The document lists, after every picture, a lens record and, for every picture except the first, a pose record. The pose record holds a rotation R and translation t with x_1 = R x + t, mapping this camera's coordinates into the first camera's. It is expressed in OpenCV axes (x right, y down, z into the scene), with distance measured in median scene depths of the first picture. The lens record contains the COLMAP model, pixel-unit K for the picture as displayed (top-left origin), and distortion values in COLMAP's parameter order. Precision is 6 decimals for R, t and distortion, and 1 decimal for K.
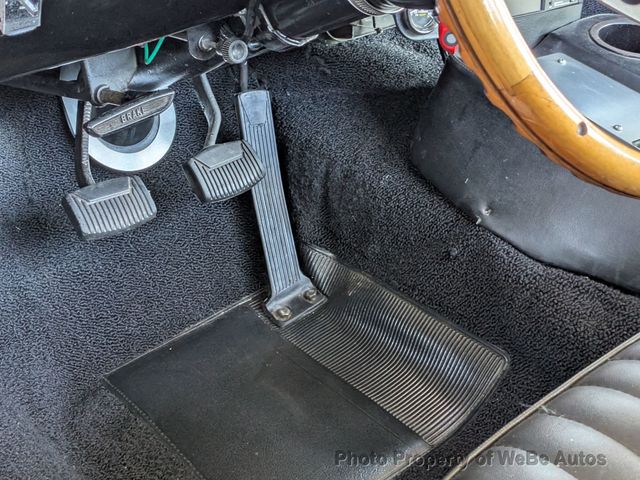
lens RADIAL K [[992.4, 0, 320.3], [0, 992.4, 268.2], [0, 0, 1]] dist [0.062769, 0.083289]
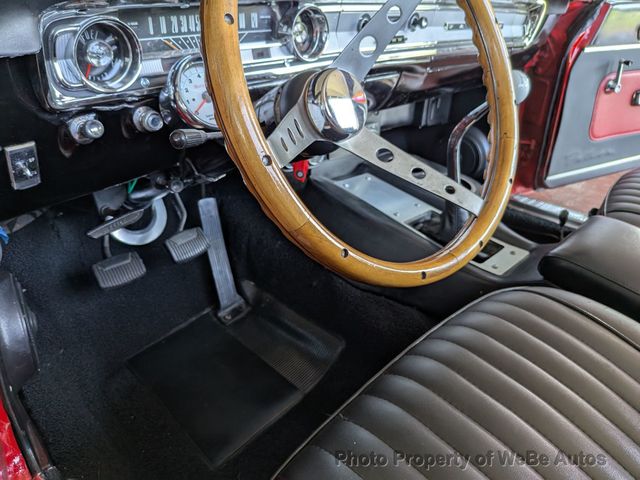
lens RADIAL K [[455.8, 0, 316.1], [0, 455.8, 239.3], [0, 0, 1]] dist [0.063403, -0.130292]
pose [[0.997070, -0.042501, 0.063605, 0.083988], [0.044675, 0.998451, -0.033164, -0.067565], [-0.062097, 0.035909, 0.997424, 0.141599]]
